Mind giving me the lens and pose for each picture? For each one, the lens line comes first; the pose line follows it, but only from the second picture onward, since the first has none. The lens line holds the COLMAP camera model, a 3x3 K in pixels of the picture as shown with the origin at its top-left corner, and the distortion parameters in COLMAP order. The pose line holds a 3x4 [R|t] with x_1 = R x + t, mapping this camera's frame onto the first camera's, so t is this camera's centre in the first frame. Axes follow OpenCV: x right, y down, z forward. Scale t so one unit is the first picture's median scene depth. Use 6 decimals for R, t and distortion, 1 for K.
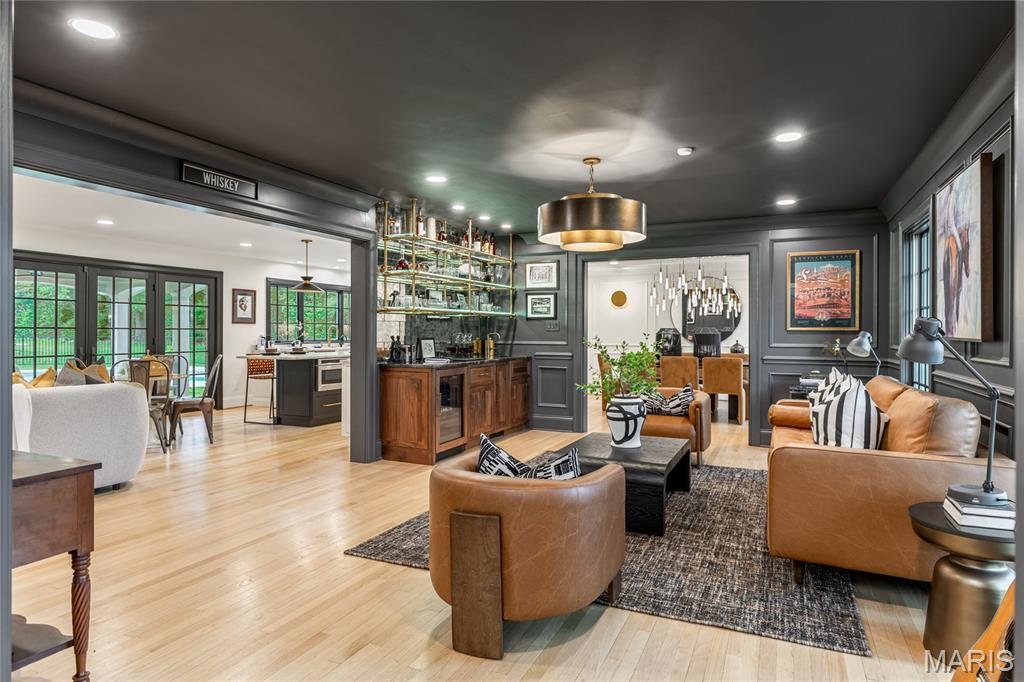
lens RADIAL K [[599.6, 0, 516.9], [0, 599.6, 330.2], [0, 0, 1]] dist [0.010164, 0.000112]
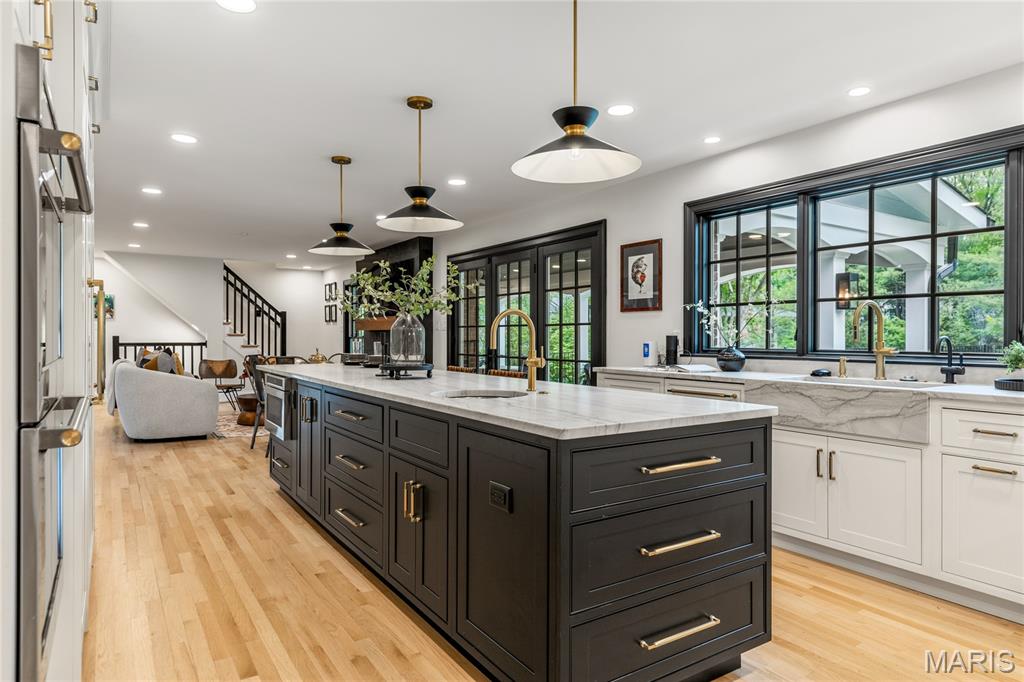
lens RADIAL K [[599.6, 0, 506.2], [0, 599.6, 343.2], [0, 0, 1]] dist [0.010164, 0.000112]
pose [[-0.531944, 0.007815, -0.846744, 0.044215], [-0.001772, 0.999945, 0.010342, 0.016788], [0.846778, 0.007002, -0.531901, 1.830487]]
